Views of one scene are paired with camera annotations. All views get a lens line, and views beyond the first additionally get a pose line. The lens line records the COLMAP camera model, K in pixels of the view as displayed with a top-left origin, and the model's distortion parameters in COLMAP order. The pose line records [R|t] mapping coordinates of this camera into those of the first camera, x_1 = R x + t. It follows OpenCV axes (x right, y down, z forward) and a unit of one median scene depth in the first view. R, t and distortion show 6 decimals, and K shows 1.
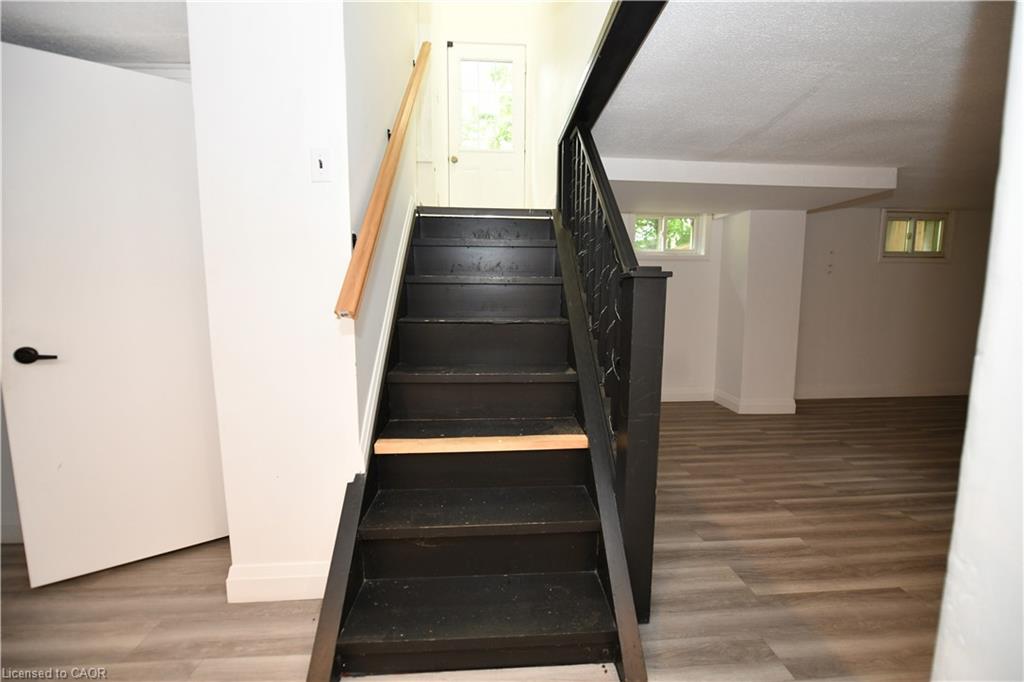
lens RADIAL K [[404.4, 0, 517.3], [0, 404.4, 339.9], [0, 0, 1]] dist [-0.011330, -0.000531]
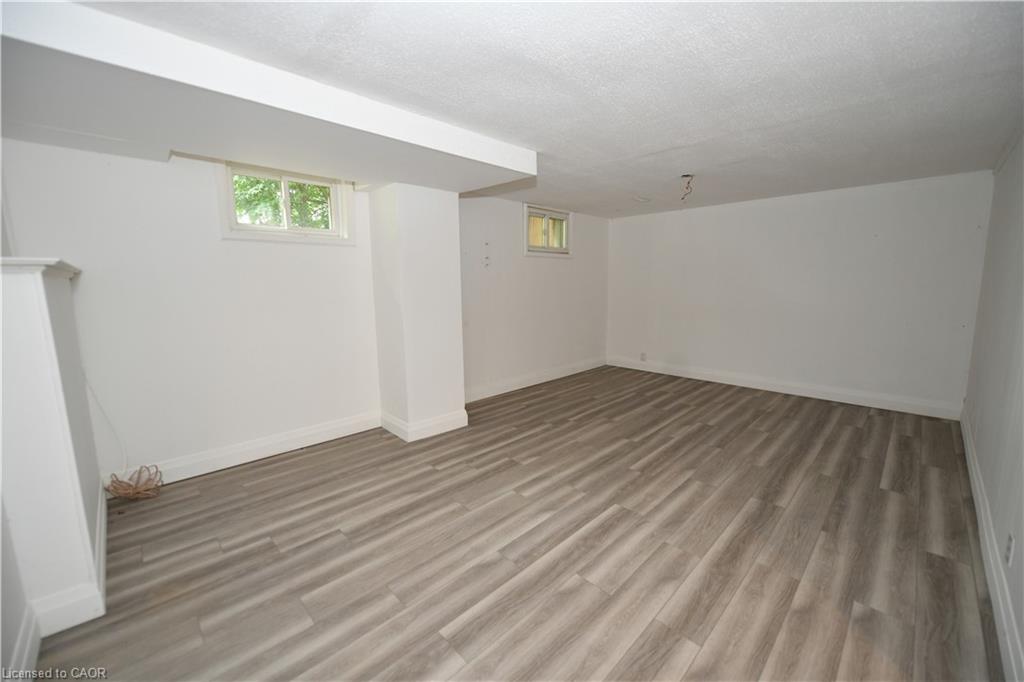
lens RADIAL K [[404.4, 0, 517.3], [0, 404.4, 339.9], [0, 0, 1]] dist [-0.011330, -0.000531]
pose [[0.752296, -0.100947, 0.651046, 0.257391], [0.076557, 0.994892, 0.065799, -0.066495], [-0.654362, 0.000342, 0.756181, 0.308164]]
